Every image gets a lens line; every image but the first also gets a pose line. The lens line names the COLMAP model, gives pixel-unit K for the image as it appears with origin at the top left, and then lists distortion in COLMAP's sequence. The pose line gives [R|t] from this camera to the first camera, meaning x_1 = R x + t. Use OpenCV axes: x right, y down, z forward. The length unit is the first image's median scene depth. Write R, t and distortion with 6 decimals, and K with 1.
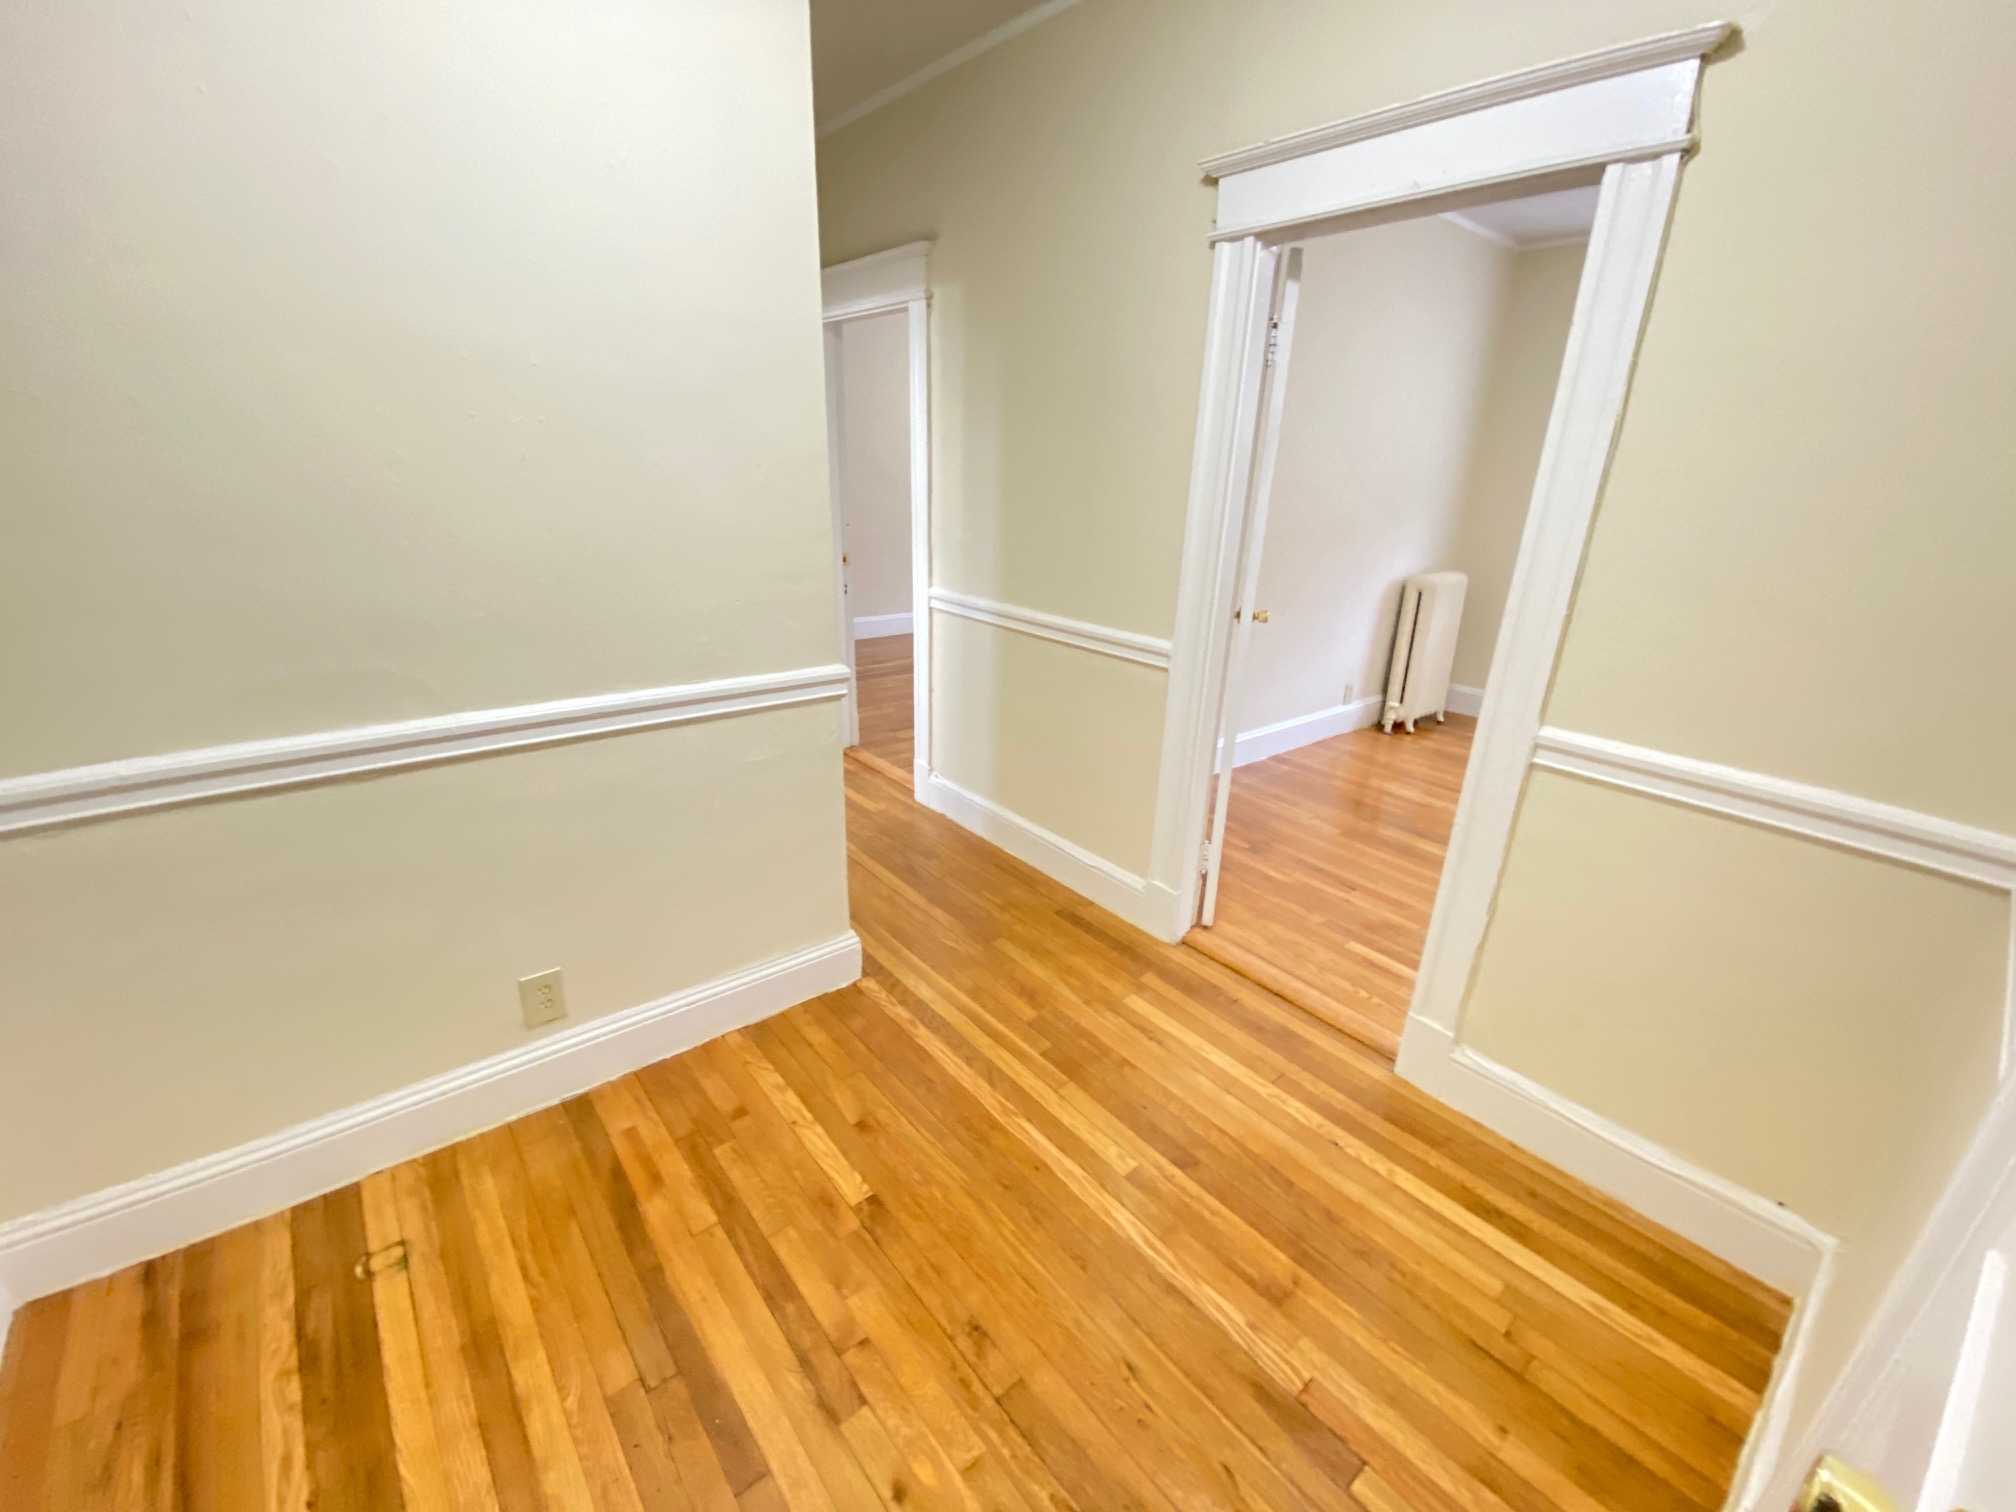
lens RADIAL K [[805.7, 0, 984.5], [0, 805.7, 756.8], [0, 0, 1]] dist [0.012507, -0.018261]
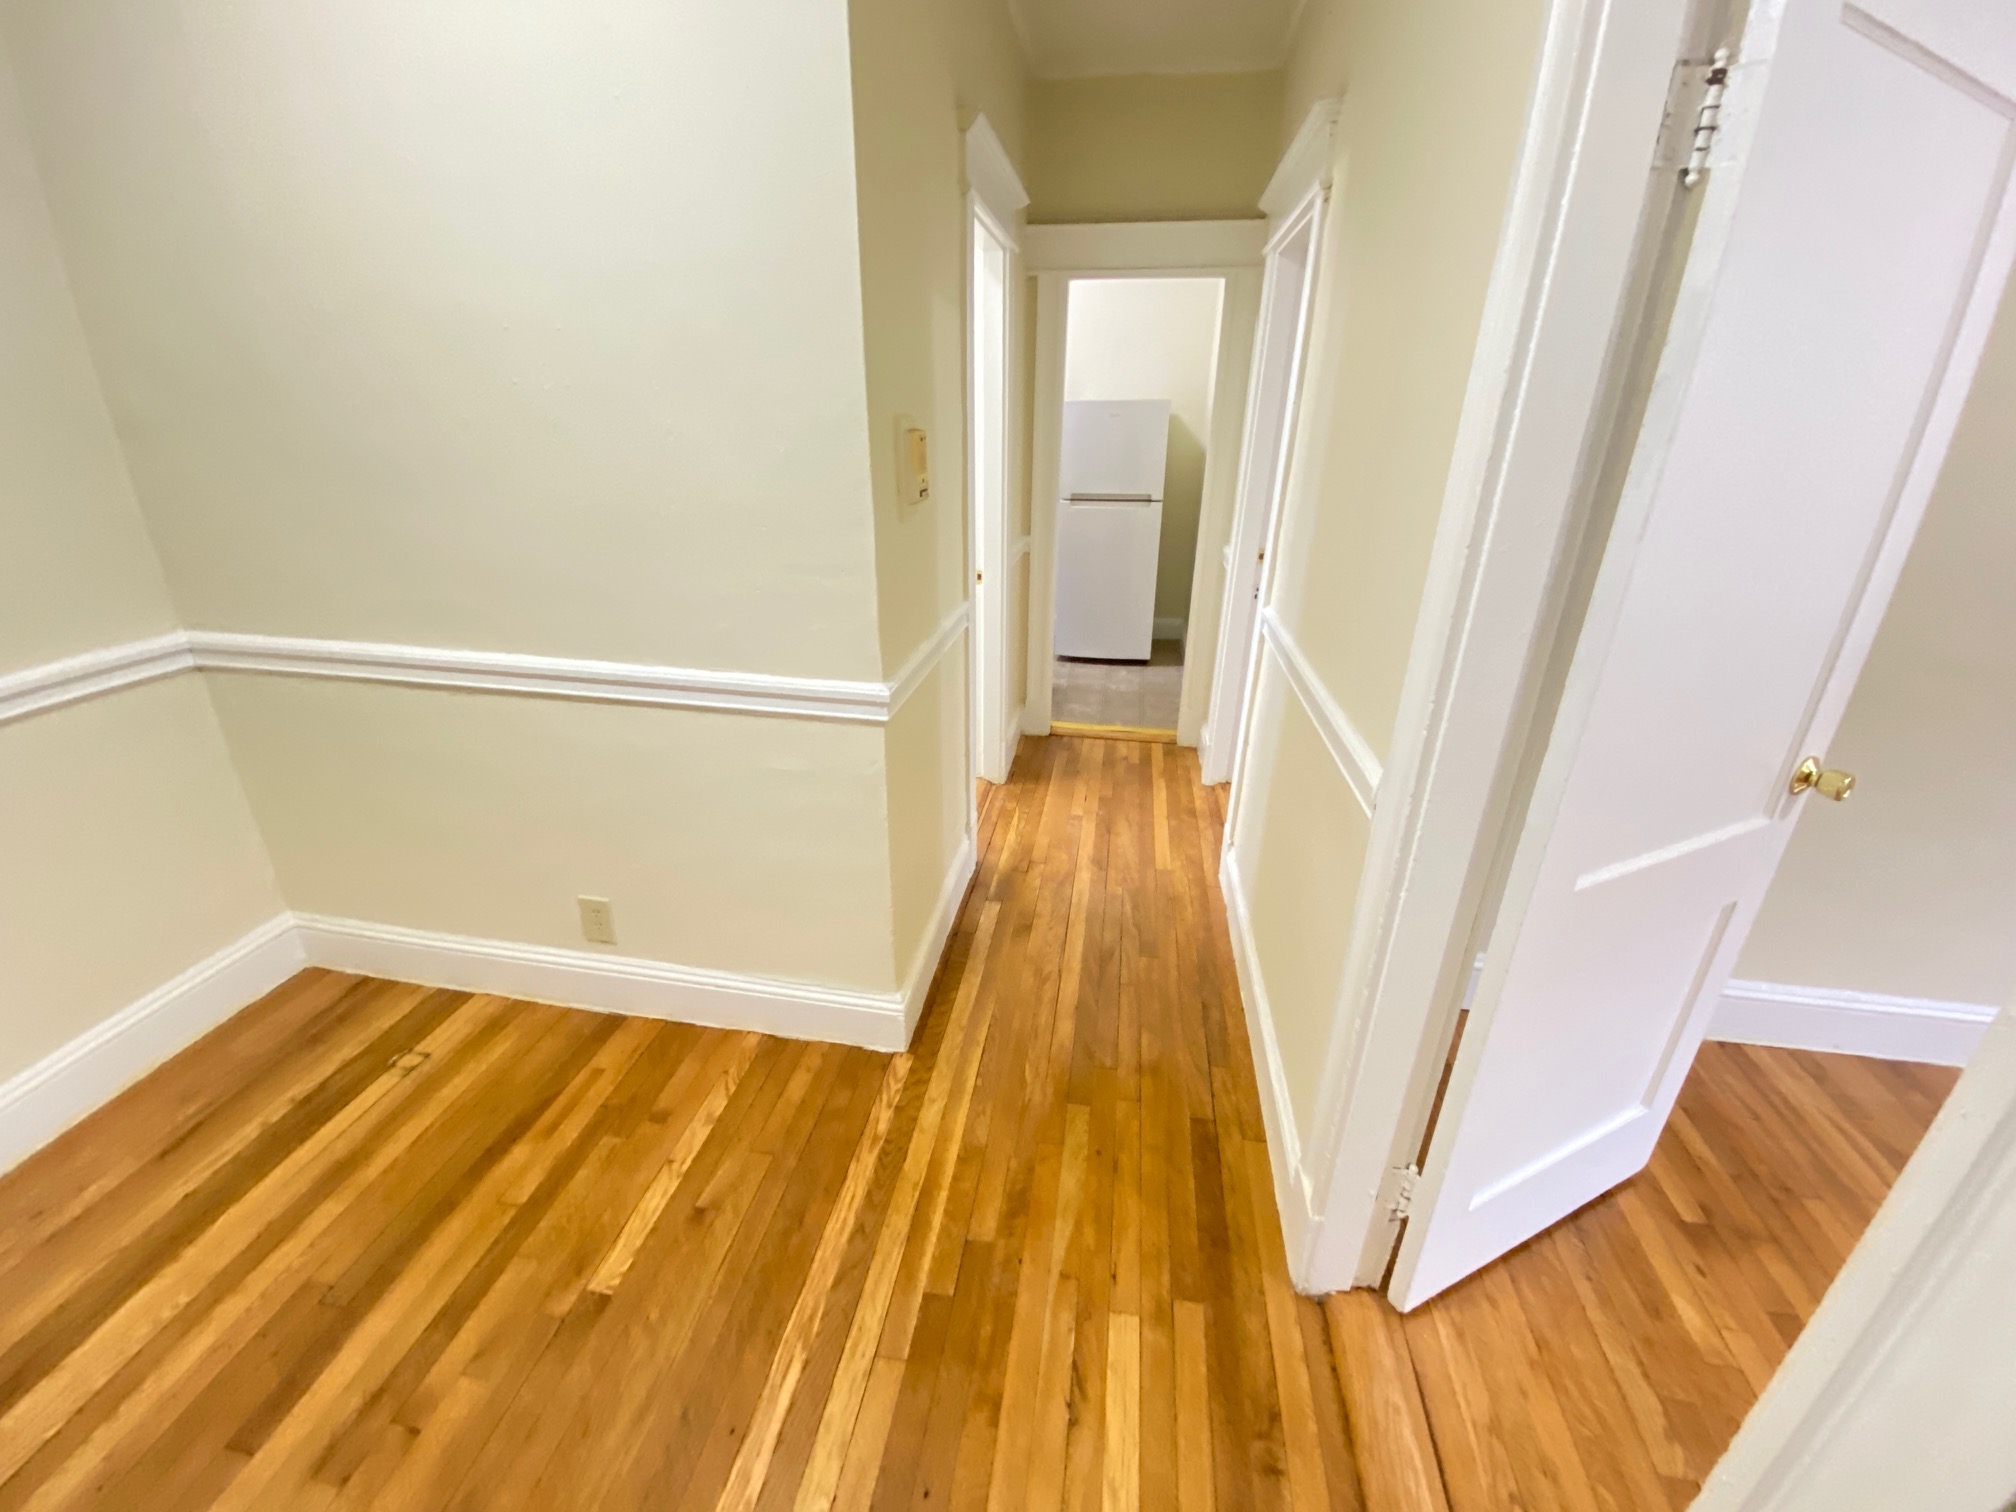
lens RADIAL K [[805.7, 0, 984.5], [0, 805.7, 756.8], [0, 0, 1]] dist [0.012507, -0.018261]
pose [[0.670105, 0.288555, -0.683883, 0.454838], [-0.251221, 0.955137, 0.156848, -0.201998], [0.698461, 0.066701, 0.712533, 0.513877]]
